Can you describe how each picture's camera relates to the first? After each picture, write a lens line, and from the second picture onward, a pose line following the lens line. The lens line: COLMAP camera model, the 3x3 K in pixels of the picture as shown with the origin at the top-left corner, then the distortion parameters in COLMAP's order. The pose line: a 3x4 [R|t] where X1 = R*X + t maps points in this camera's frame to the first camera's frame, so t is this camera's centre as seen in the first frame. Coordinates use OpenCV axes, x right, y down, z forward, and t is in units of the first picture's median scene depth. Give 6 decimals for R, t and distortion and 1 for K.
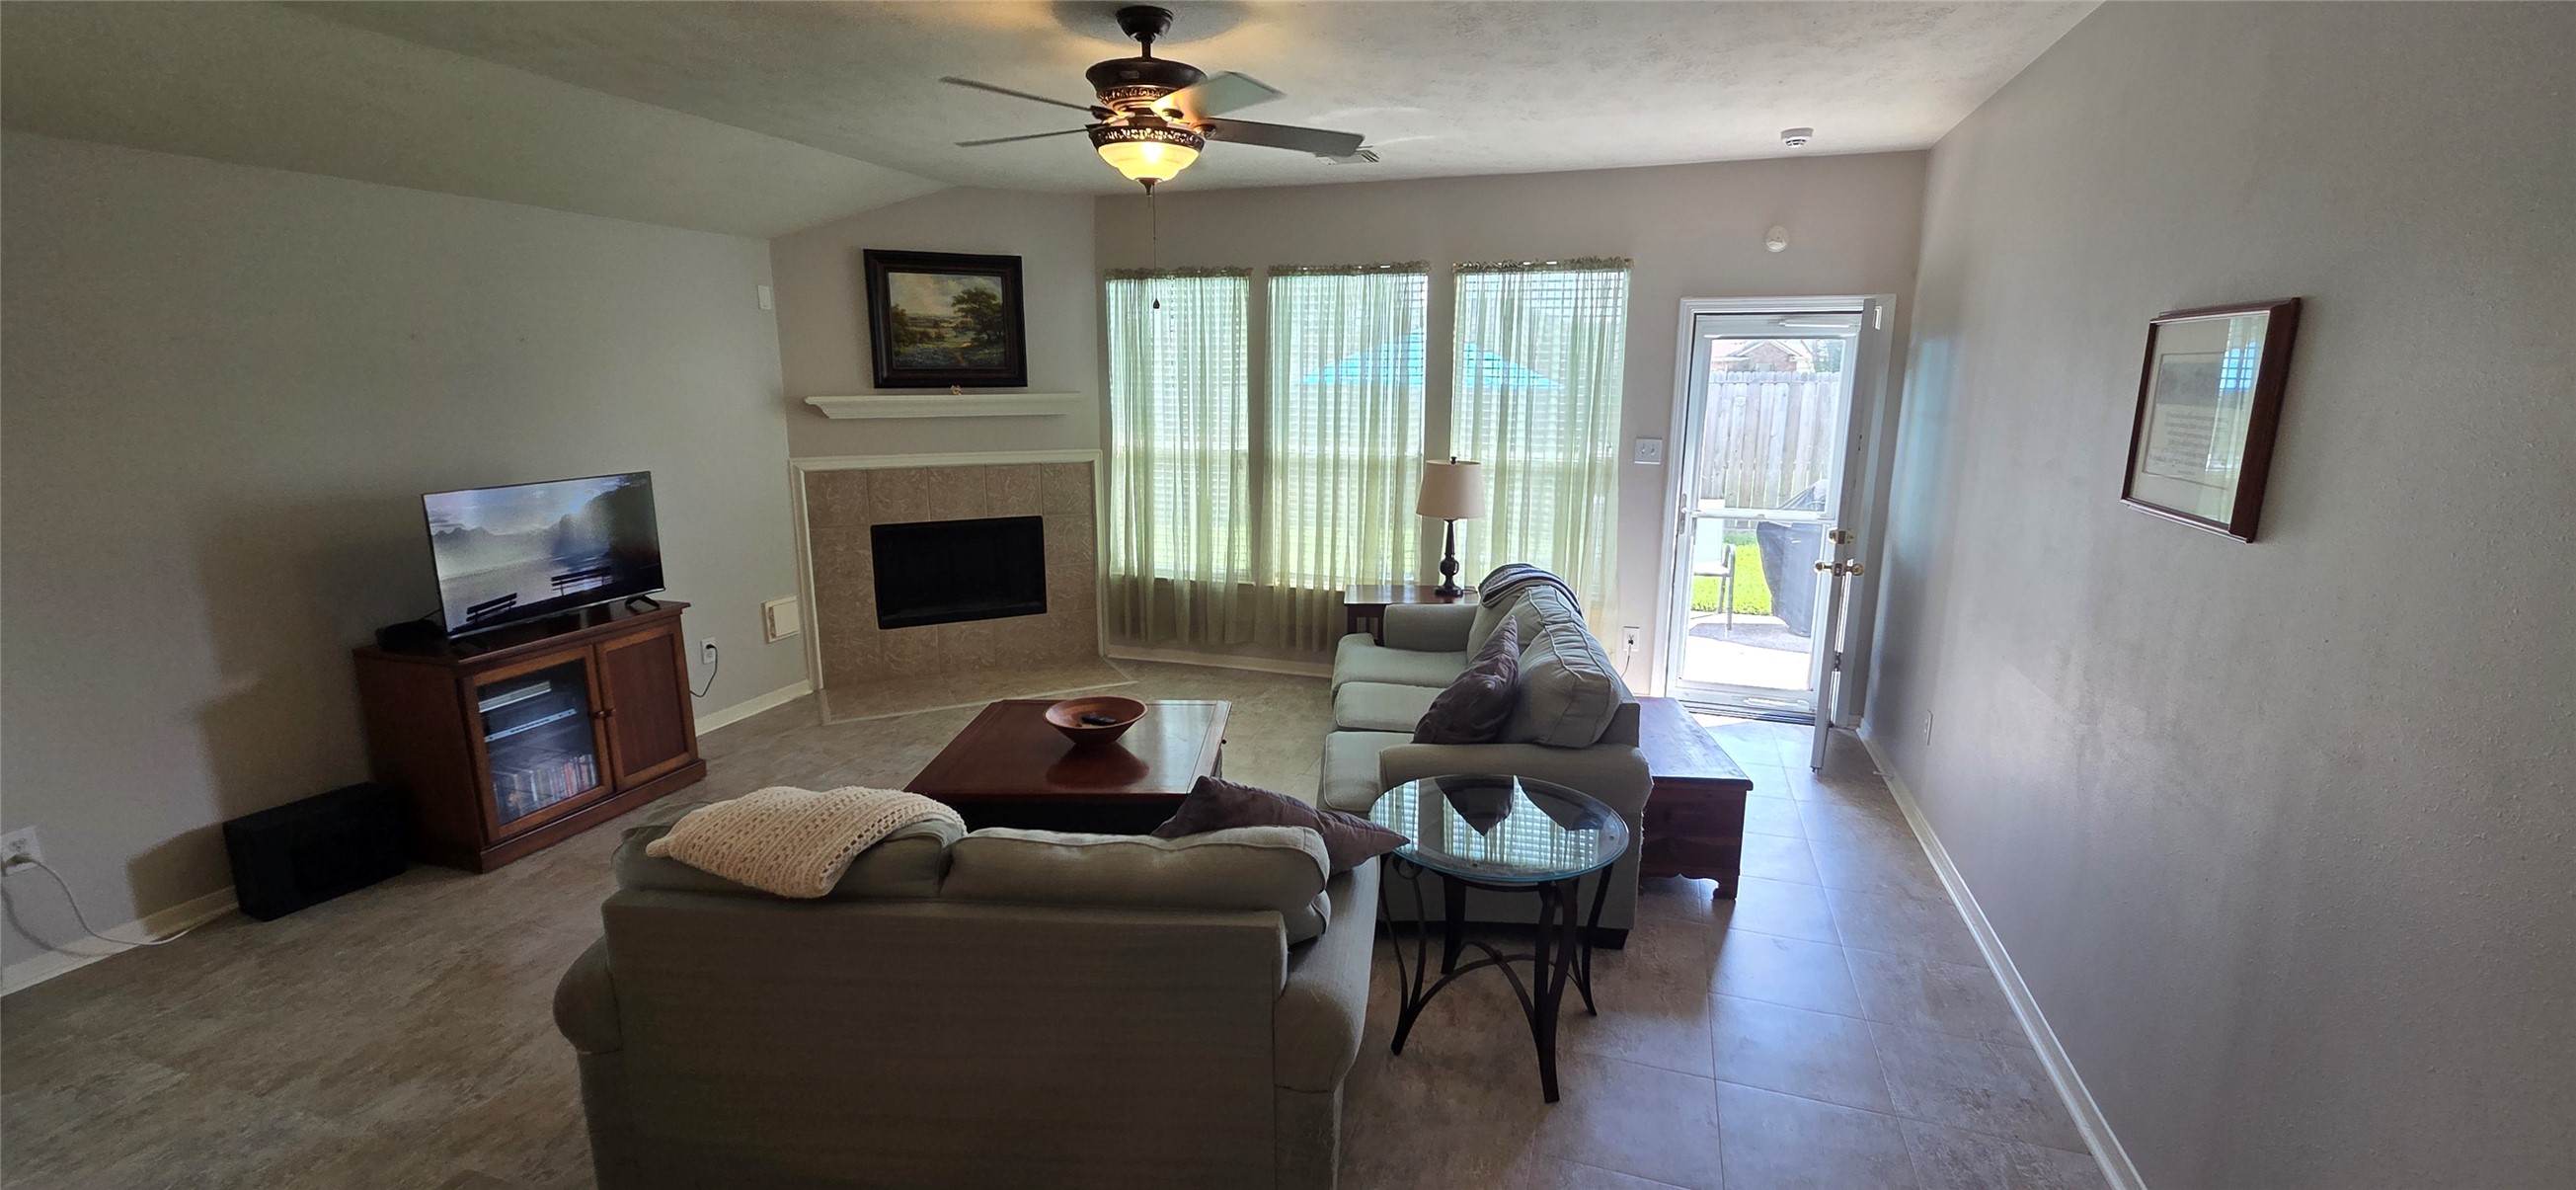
lens RADIAL K [[1019.8, 0, 1307.1], [0, 1019.8, 585.1], [0, 0, 1]] dist [0.001079, -0.000069]
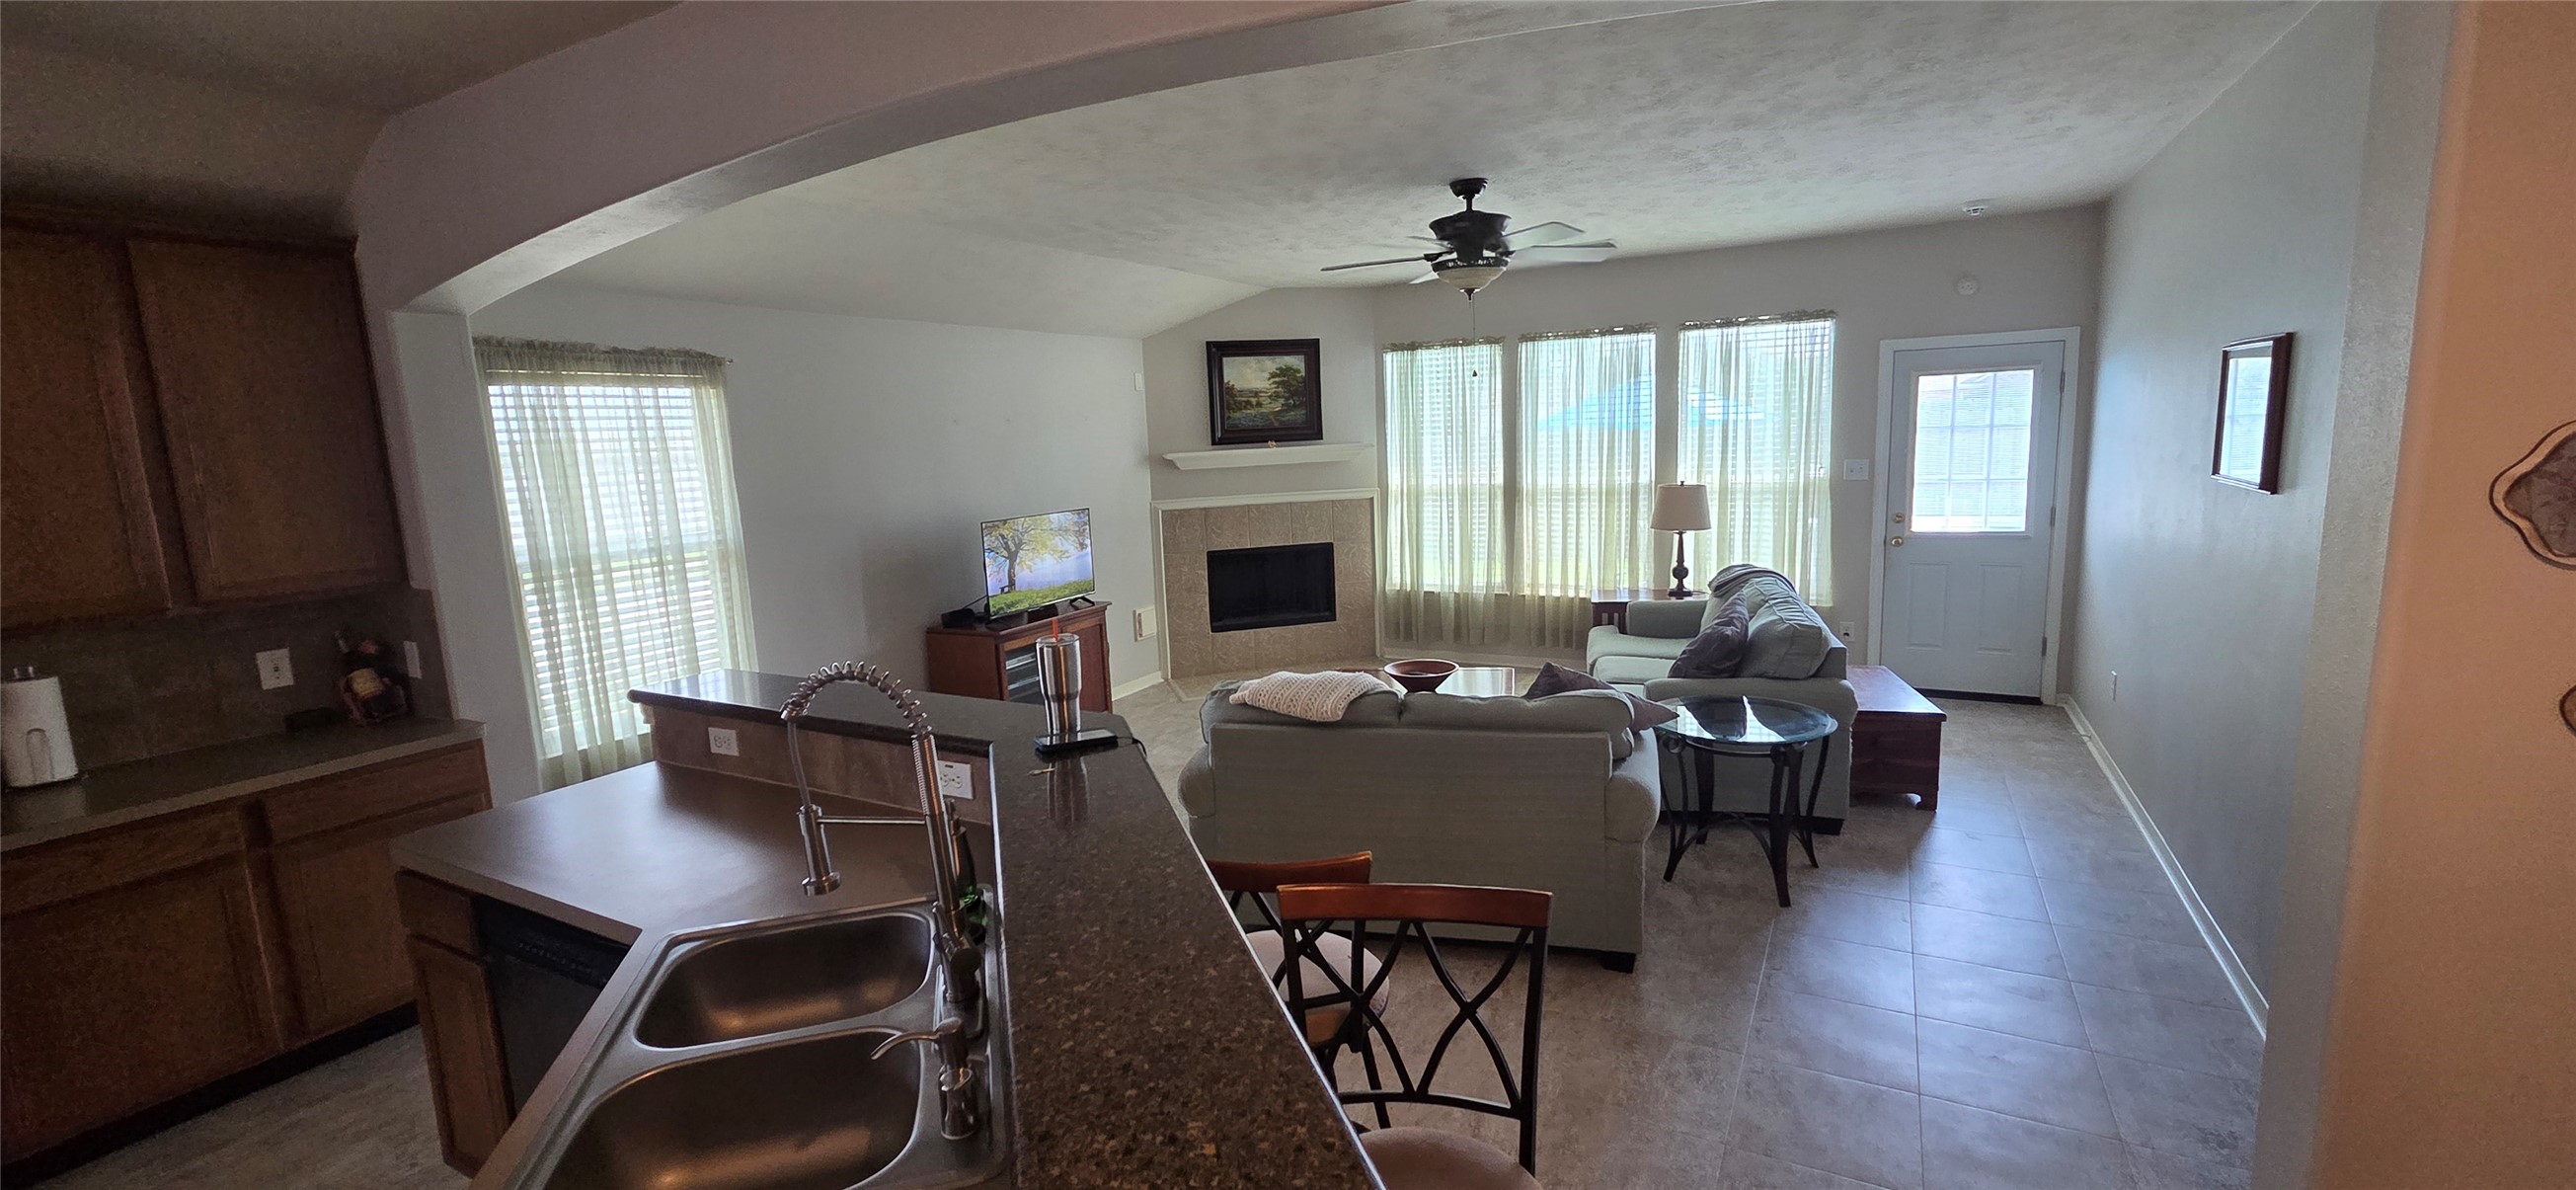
lens RADIAL K [[1019.8, 0, 1307.1], [0, 1019.8, 585.1], [0, 0, 1]] dist [0.001079, -0.000069]
pose [[0.981948, -0.016565, -0.188422, -0.062859], [0.006966, 0.998649, -0.051495, 0.052861], [0.189021, 0.049253, 0.980737, -0.245737]]
